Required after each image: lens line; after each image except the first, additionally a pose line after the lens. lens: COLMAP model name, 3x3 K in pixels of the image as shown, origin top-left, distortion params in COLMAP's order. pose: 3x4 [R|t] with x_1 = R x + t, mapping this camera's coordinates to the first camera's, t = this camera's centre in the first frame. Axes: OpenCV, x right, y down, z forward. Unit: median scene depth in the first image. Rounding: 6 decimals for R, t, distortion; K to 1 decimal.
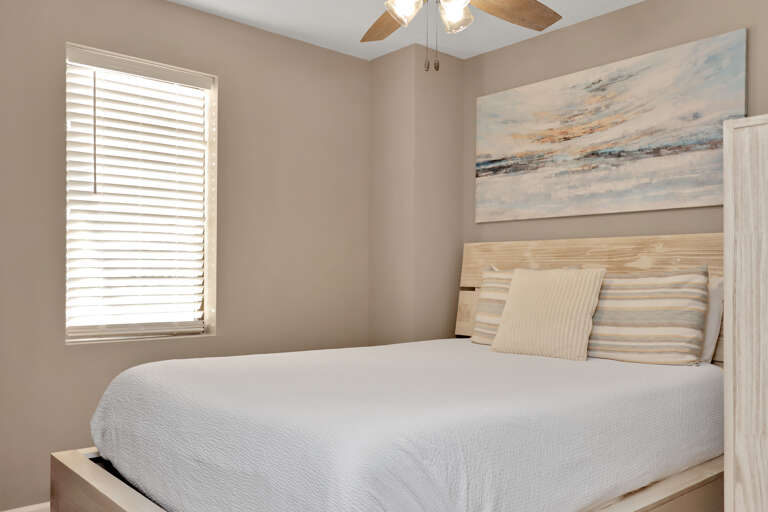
lens RADIAL K [[656.1, 0, 384.0], [0, 656.1, 256.0], [0, 0, 1]] dist [0.000561, -0.001131]
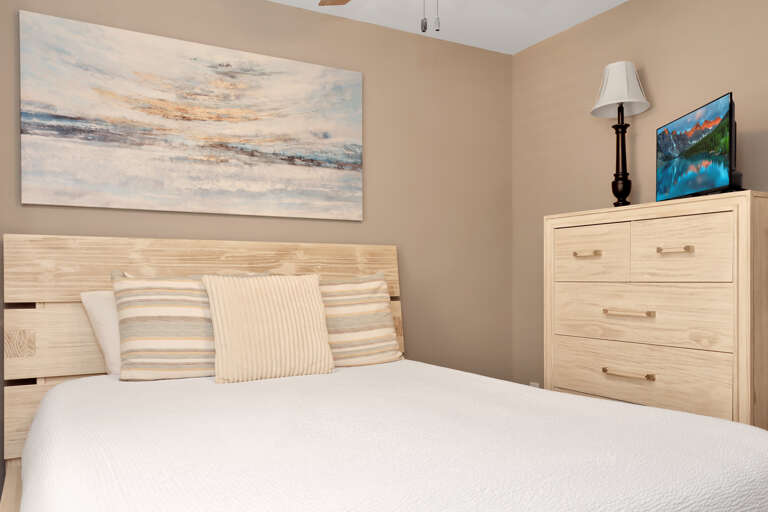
lens RADIAL K [[626.4, 0, 384.3], [0, 626.4, 277.5], [0, 0, 1]] dist [0.001542, 0.001787]
pose [[0.194605, -0.002115, 0.980879, -0.474342], [-0.022967, 0.999714, 0.006713, 0.012020], [-0.980613, -0.023834, 0.194501, 0.625898]]
